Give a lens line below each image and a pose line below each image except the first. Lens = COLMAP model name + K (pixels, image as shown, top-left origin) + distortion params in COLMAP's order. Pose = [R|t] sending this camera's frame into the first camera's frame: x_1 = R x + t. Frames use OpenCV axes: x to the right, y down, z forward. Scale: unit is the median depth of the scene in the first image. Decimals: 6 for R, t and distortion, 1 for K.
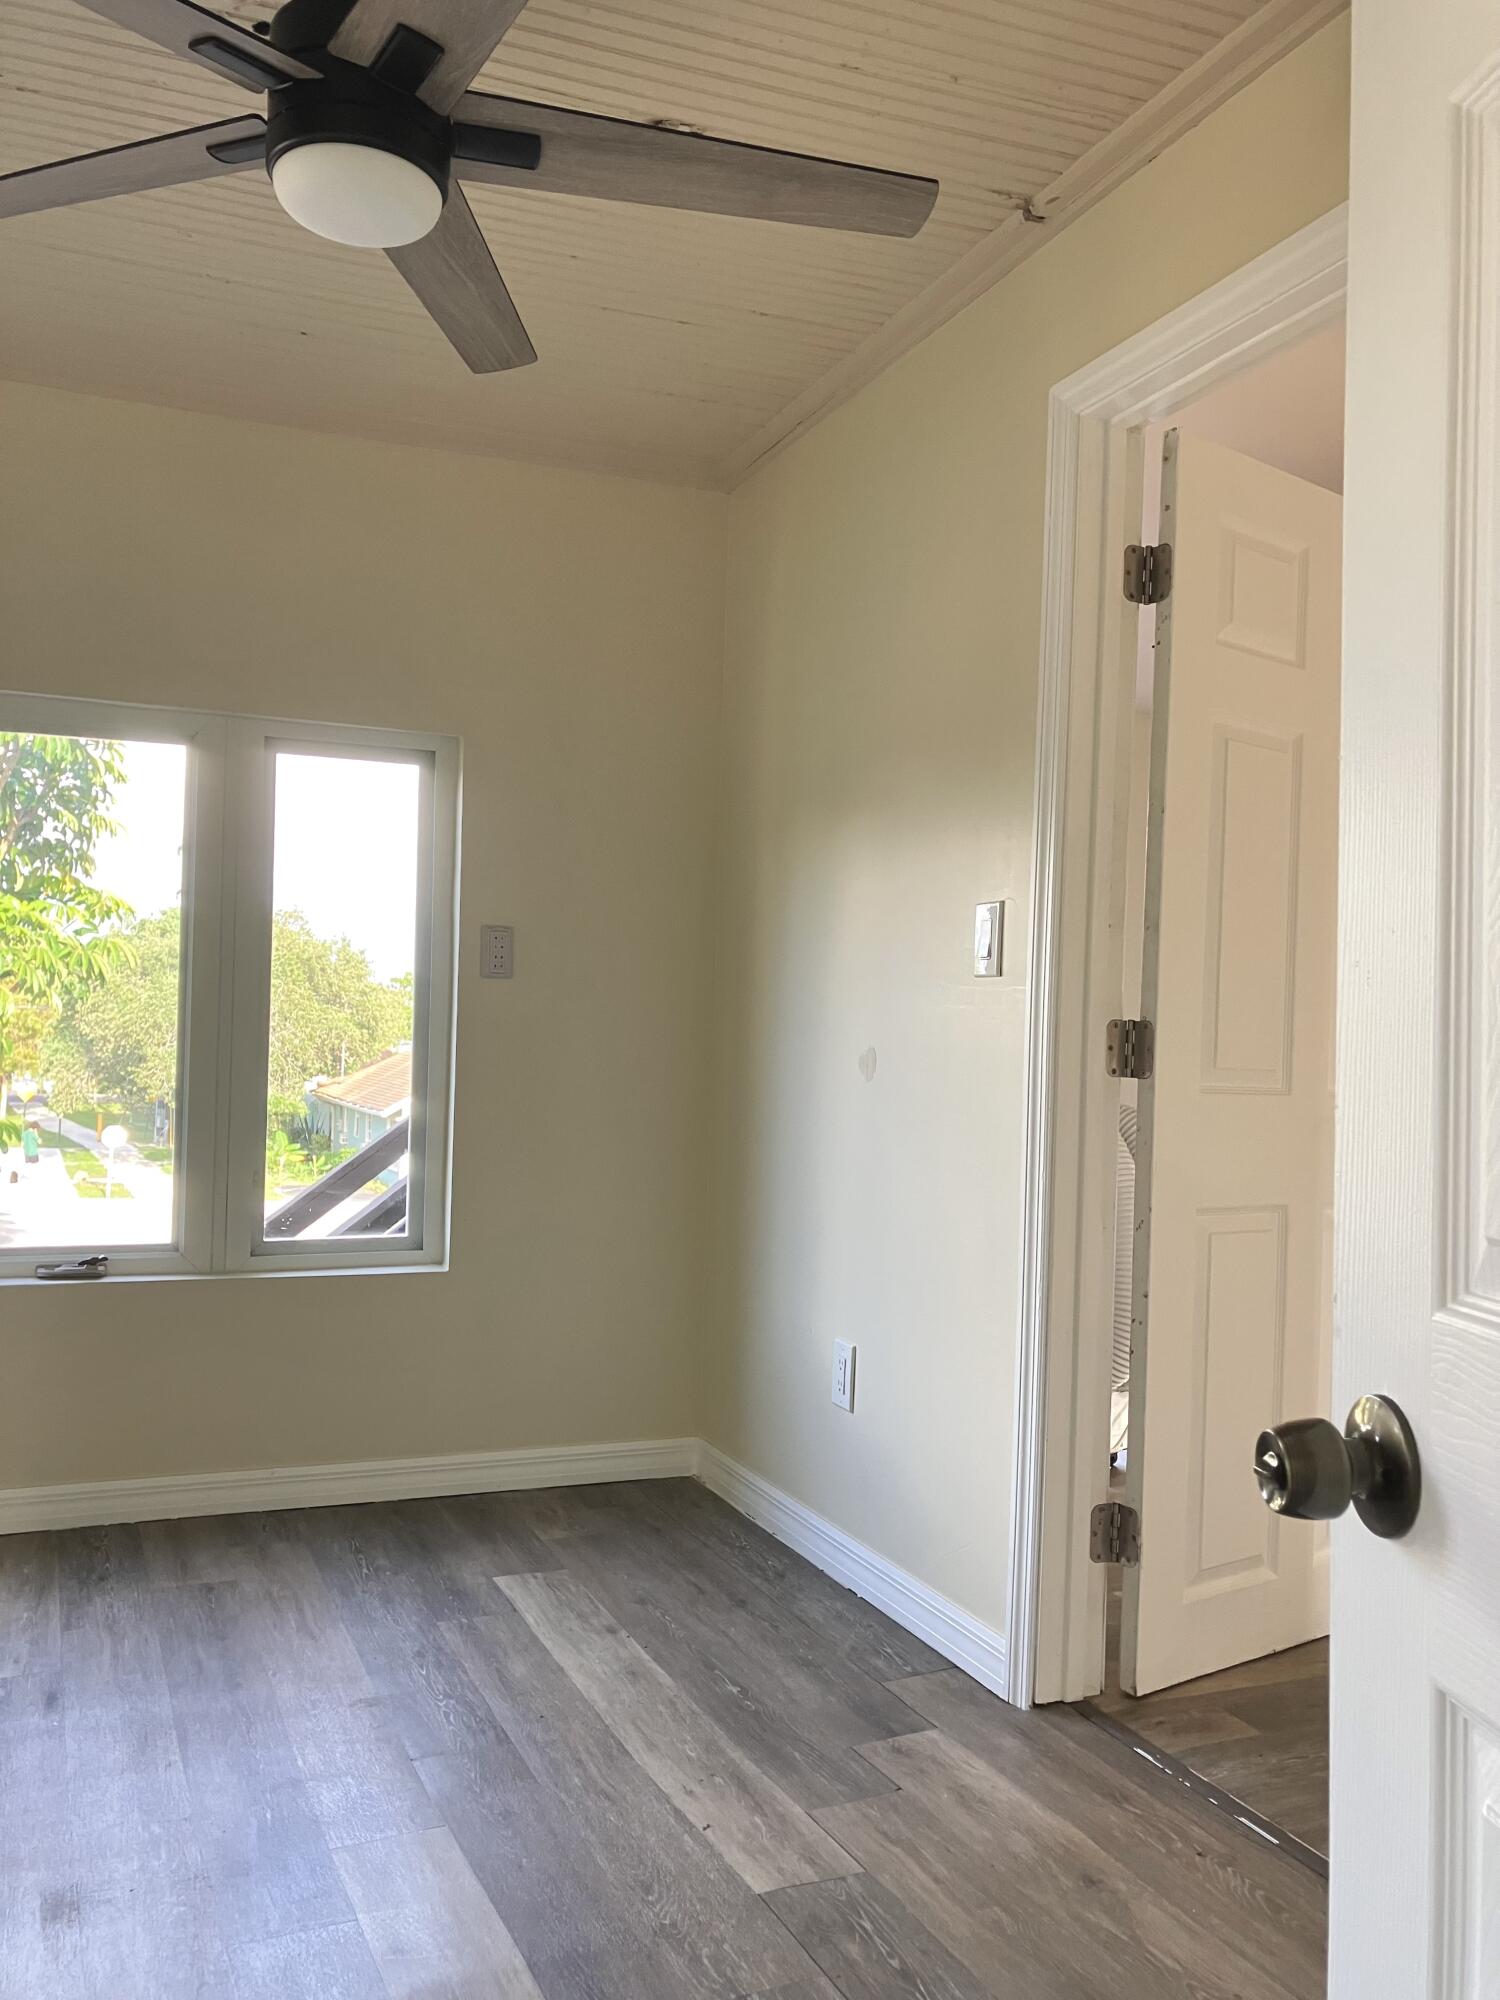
lens RADIAL K [[1620.8, 0, 770.5], [0, 1620.8, 994.1], [0, 0, 1]] dist [0.113544, -0.143792]
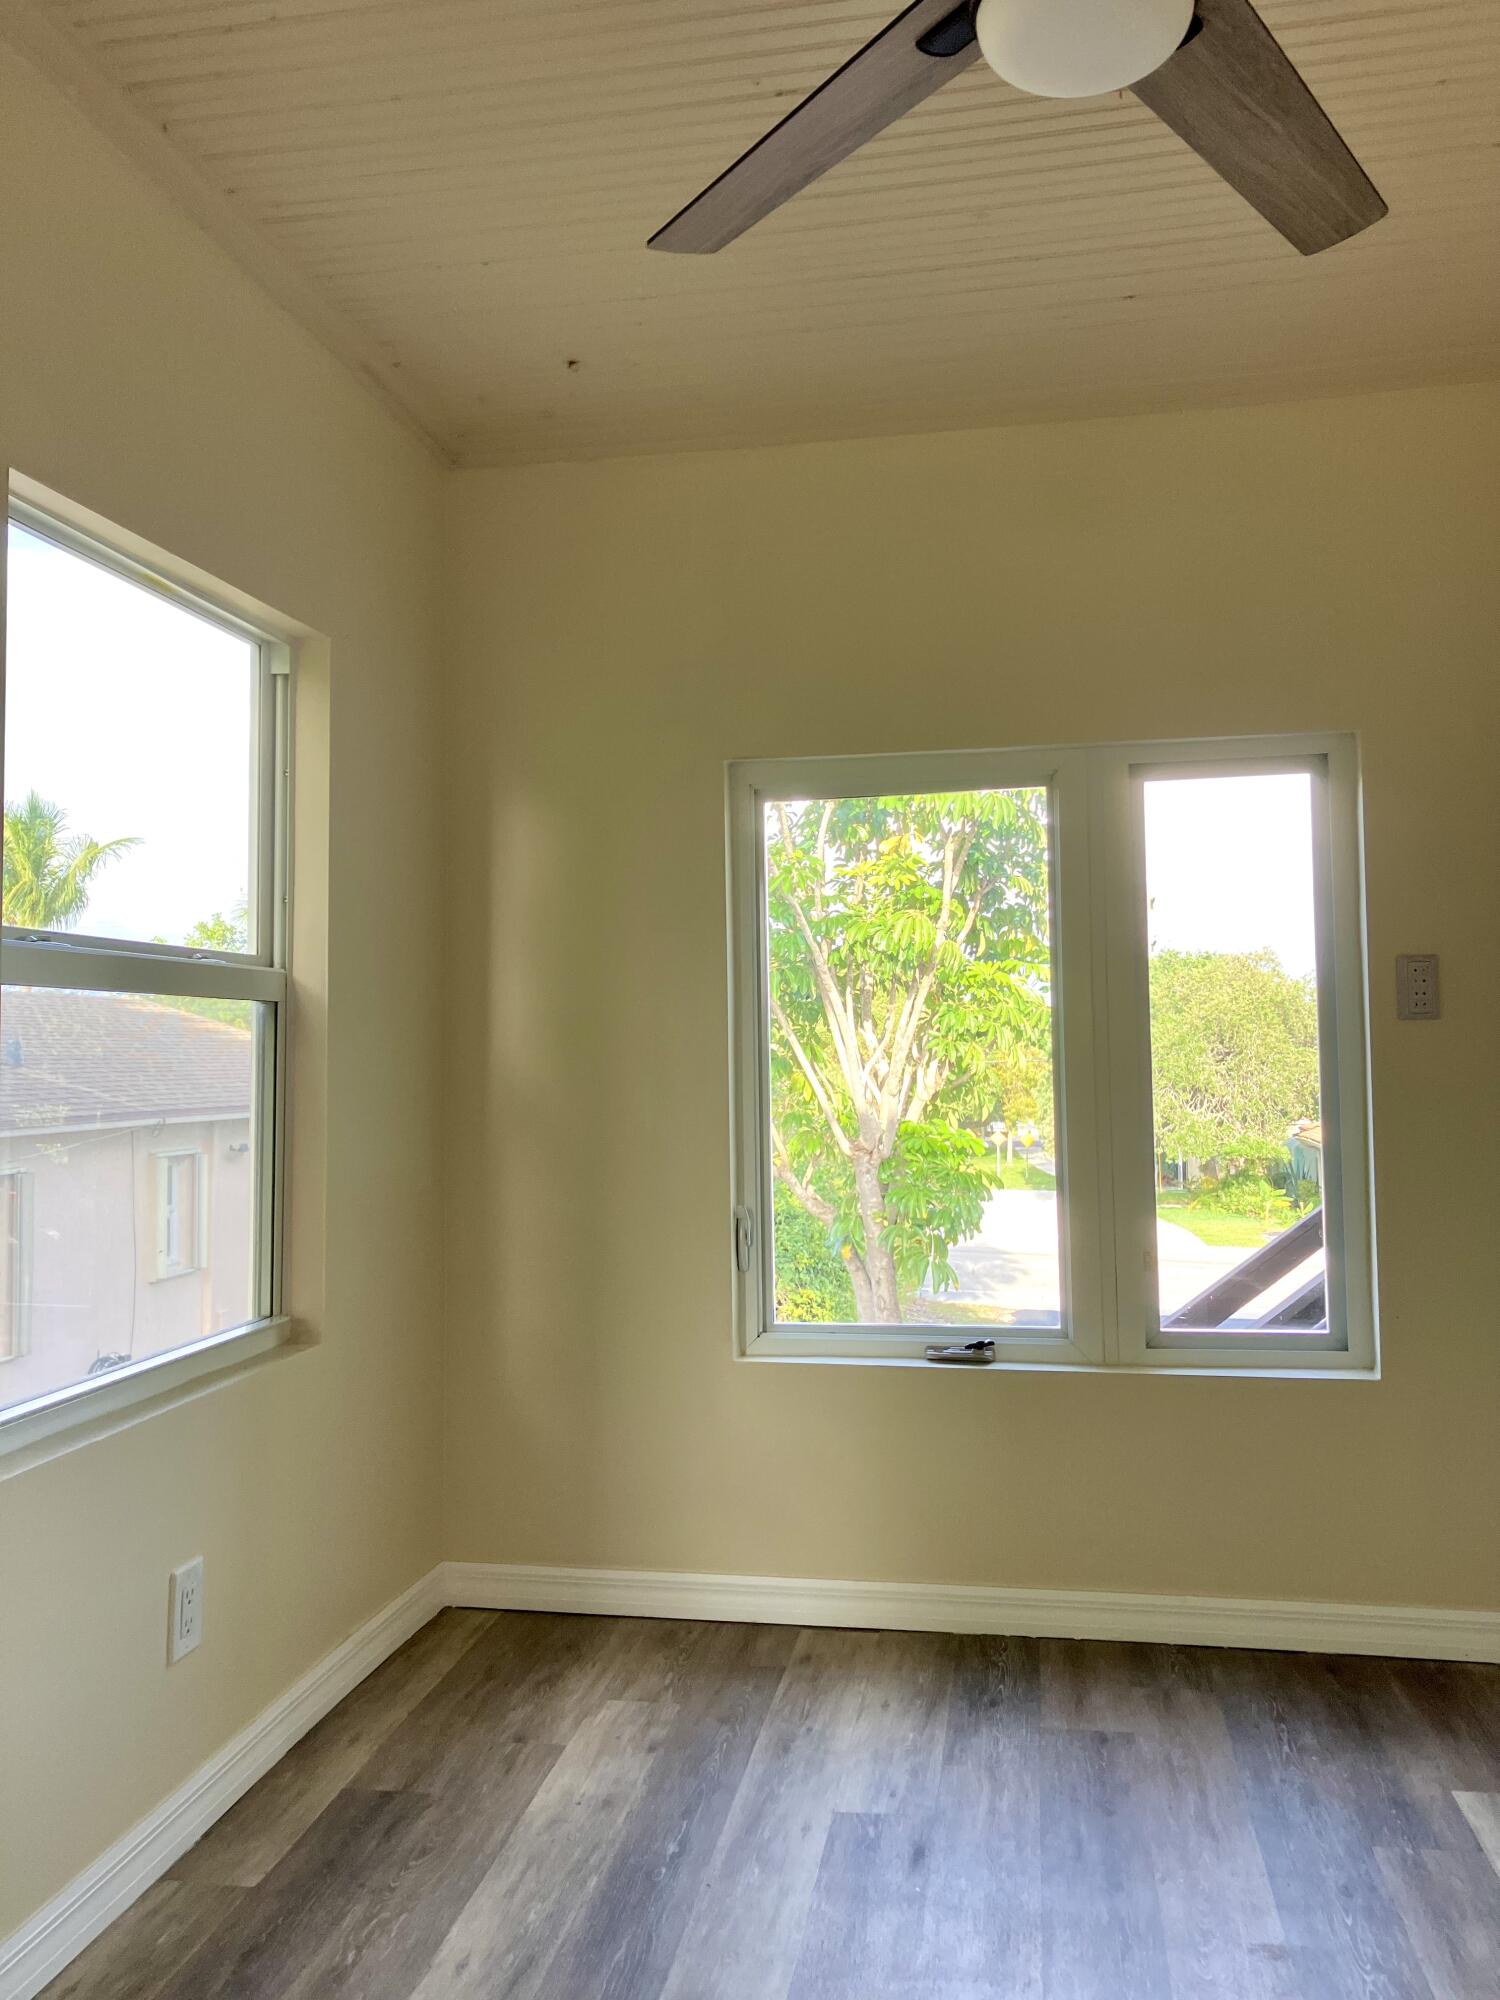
lens RADIAL K [[1633.8, 0, 766.6], [0, 1633.8, 993.4], [0, 0, 1]] dist [0.023589, -0.014490]
pose [[0.834402, -0.060577, -0.547817, 0.011289], [0.045723, 0.998124, -0.040728, -0.006246], [0.549256, 0.008936, 0.835606, 0.184616]]
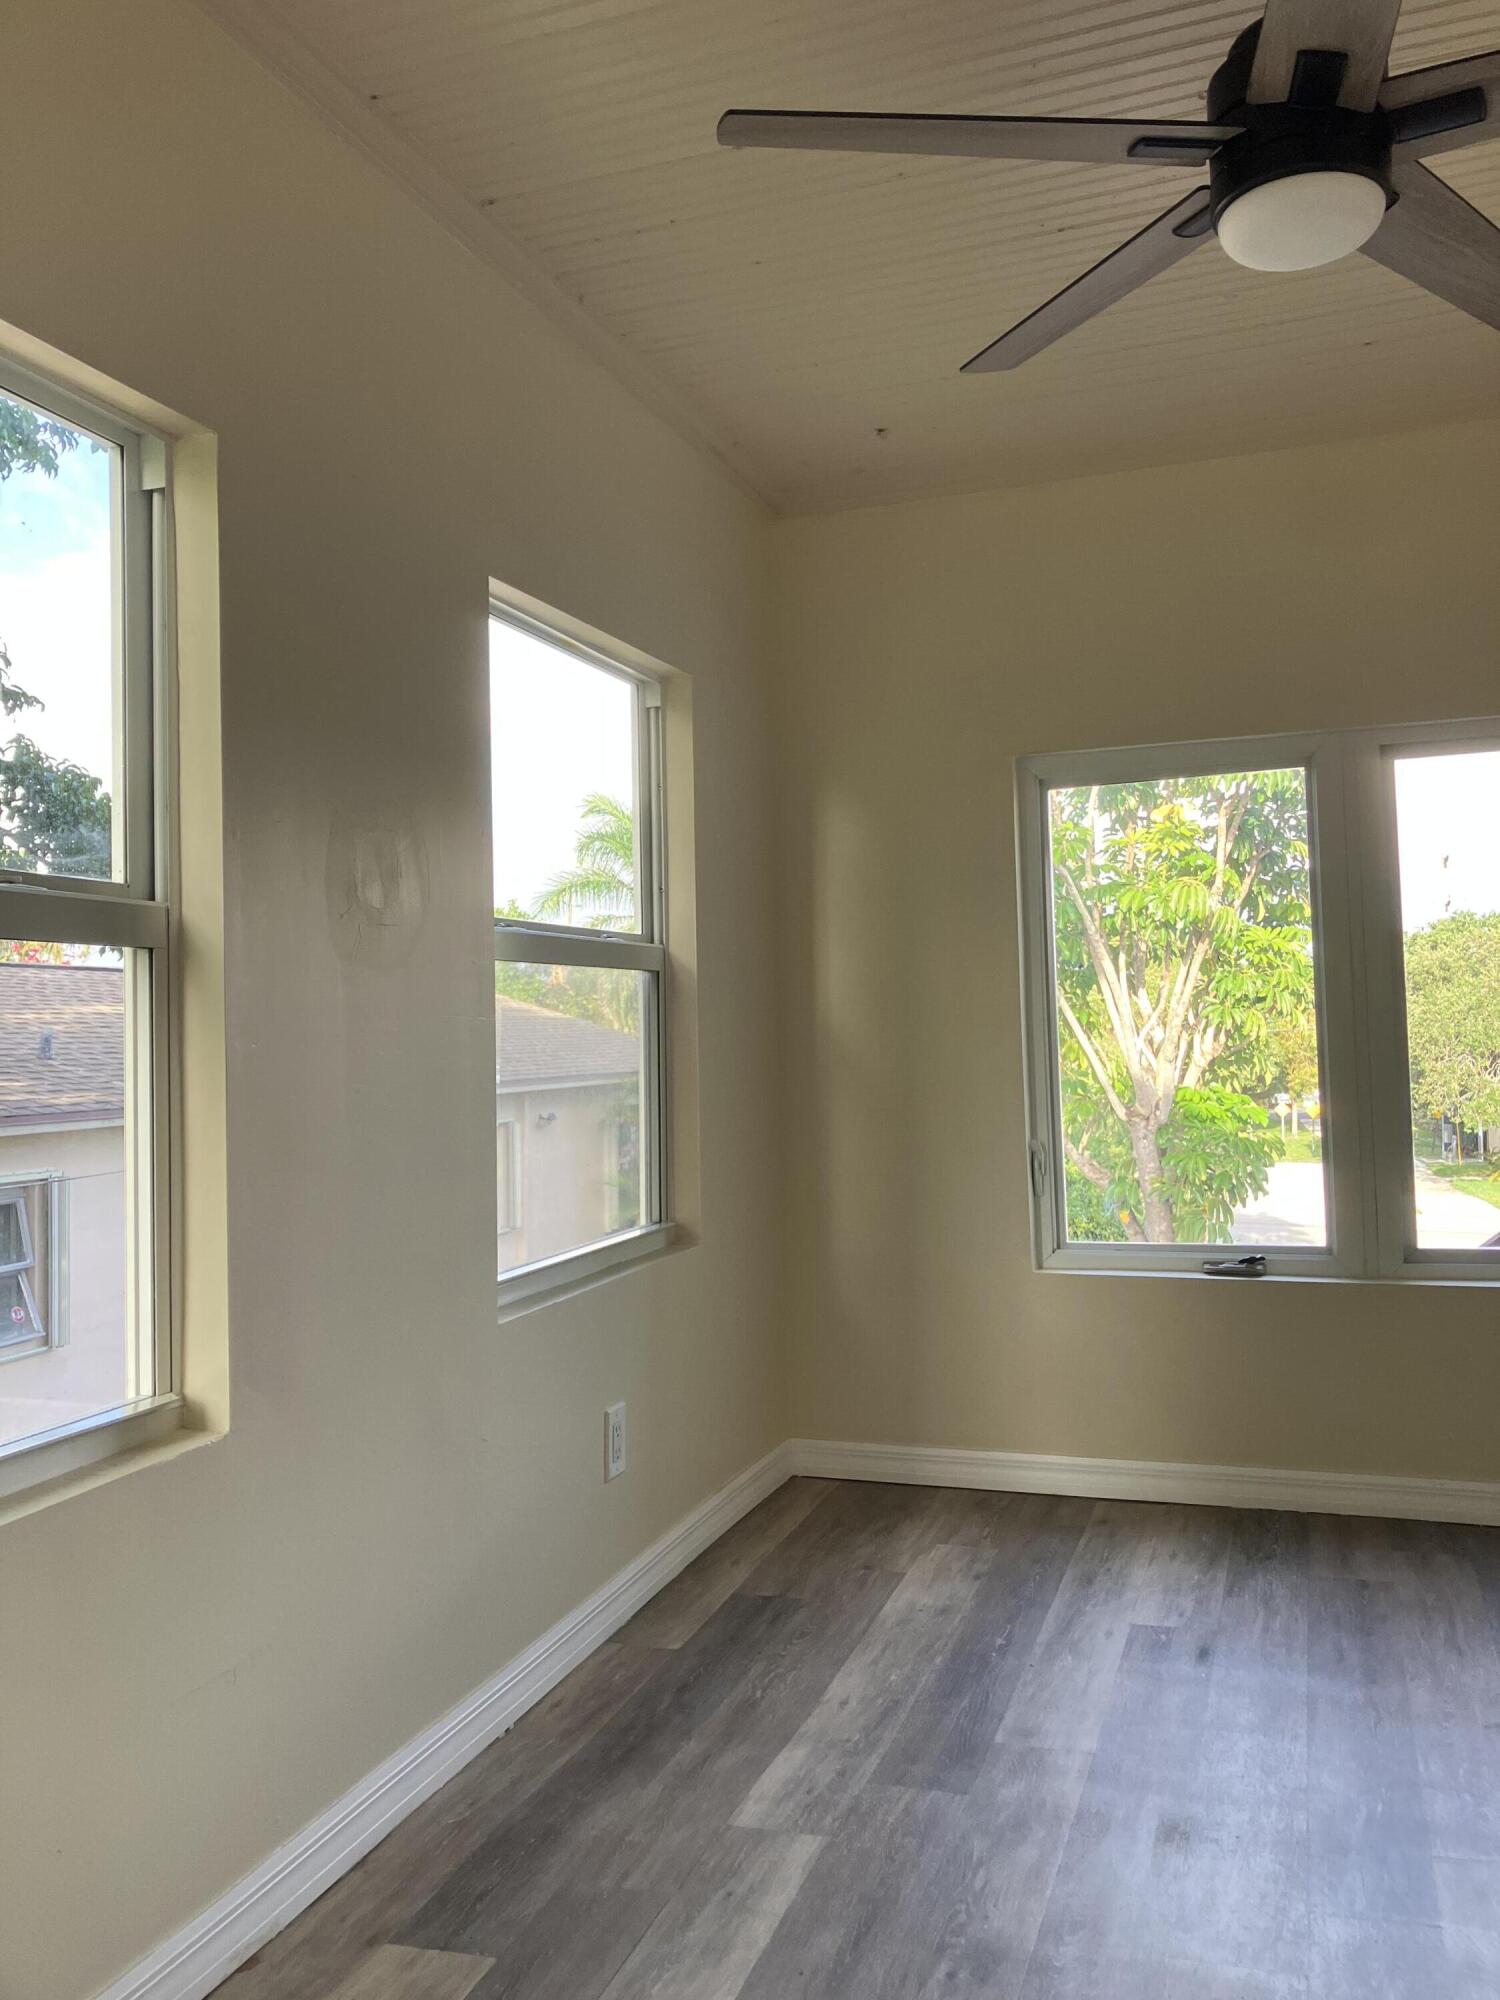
lens RADIAL K [[1633.8, 0, 766.6], [0, 1633.8, 993.4], [0, 0, 1]] dist [0.023589, -0.014490]
pose [[0.733061, -0.067694, -0.676785, 0.106717], [0.060731, 0.997575, -0.033999, 0.007217], [0.677446, -0.016178, 0.735395, 0.008850]]
